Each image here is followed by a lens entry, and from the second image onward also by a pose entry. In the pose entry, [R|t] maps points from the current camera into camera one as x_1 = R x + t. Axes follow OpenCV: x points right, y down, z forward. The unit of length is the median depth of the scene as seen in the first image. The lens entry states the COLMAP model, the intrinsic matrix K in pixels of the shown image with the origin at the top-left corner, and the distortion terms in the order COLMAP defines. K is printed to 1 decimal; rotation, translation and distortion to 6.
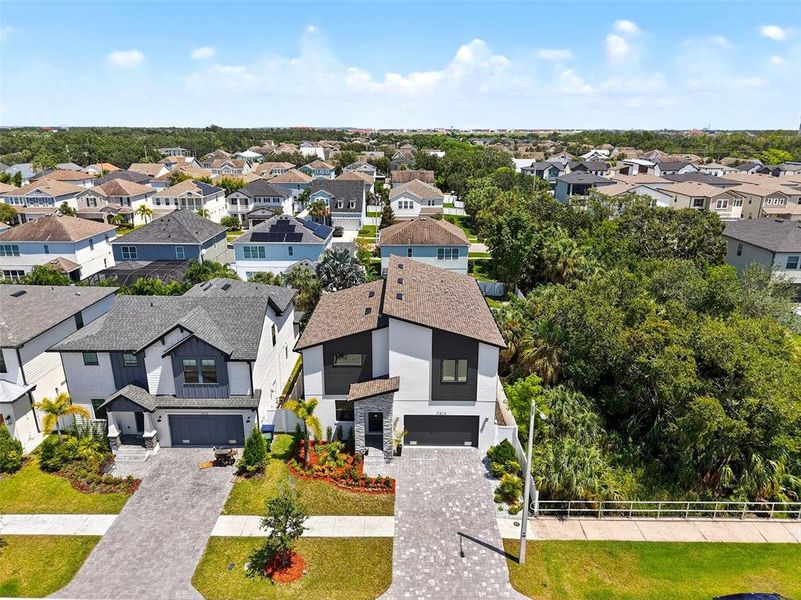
lens RADIAL K [[538.0, 0, 399.5], [0, 538.0, 286.6], [0, 0, 1]] dist [0.001250, 0.000172]
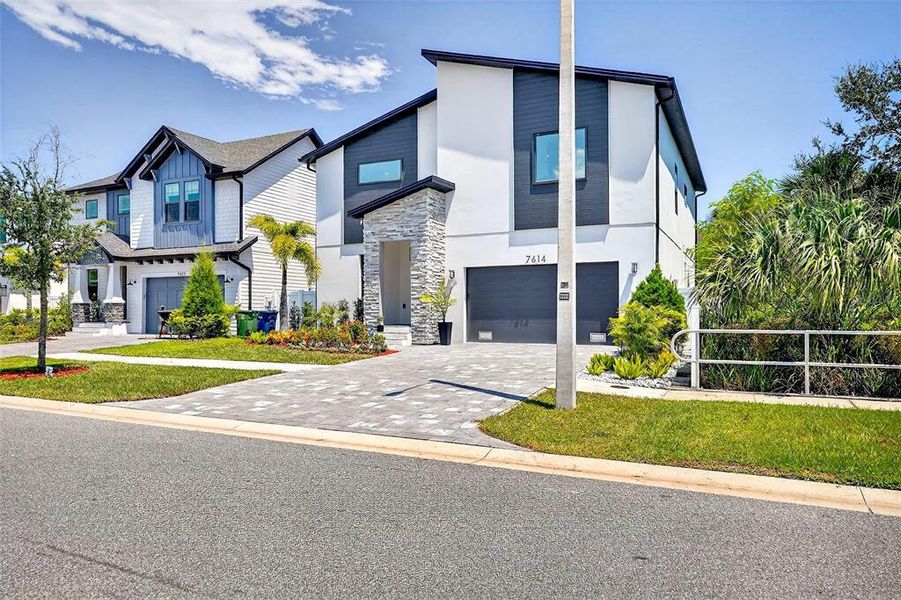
lens RADIAL K [[611.8, 0, 450.5], [0, 611.8, 300.0], [0, 0, 1]] dist [-0.001568, 0.000164]
pose [[0.902852, -0.010055, -0.429834, 0.242240], [-0.121030, 0.953356, -0.276521, 0.430576], [0.412565, 0.301680, 0.859523, 0.524706]]
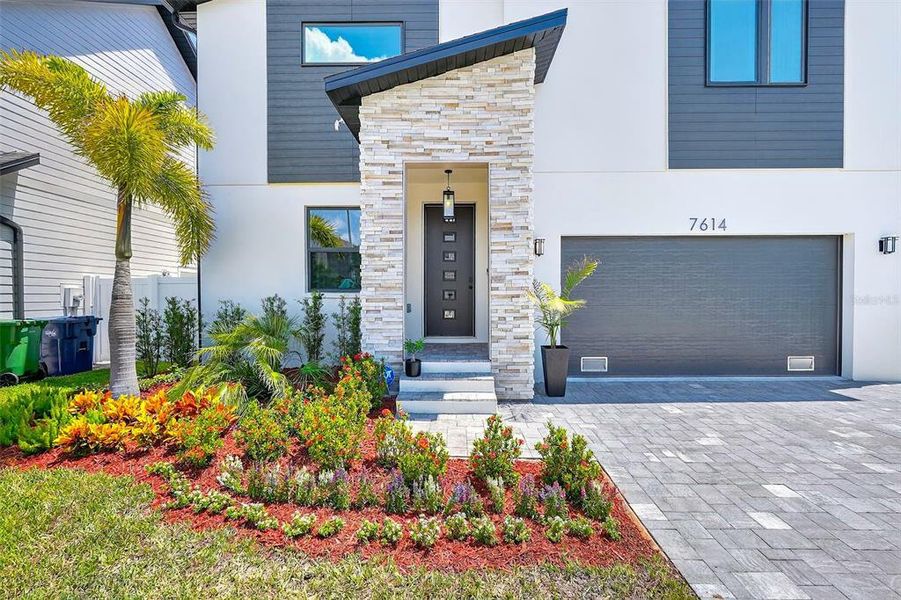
lens RADIAL K [[409.1, 0, 455.8], [0, 409.1, 300.7], [0, 0, 1]] dist [-0.014225, -0.000024]
pose [[0.999824, -0.004728, 0.018134, -0.046707], [0.009515, 0.961721, -0.273864, 0.325920], [-0.016145, 0.273989, 0.961597, 0.831460]]
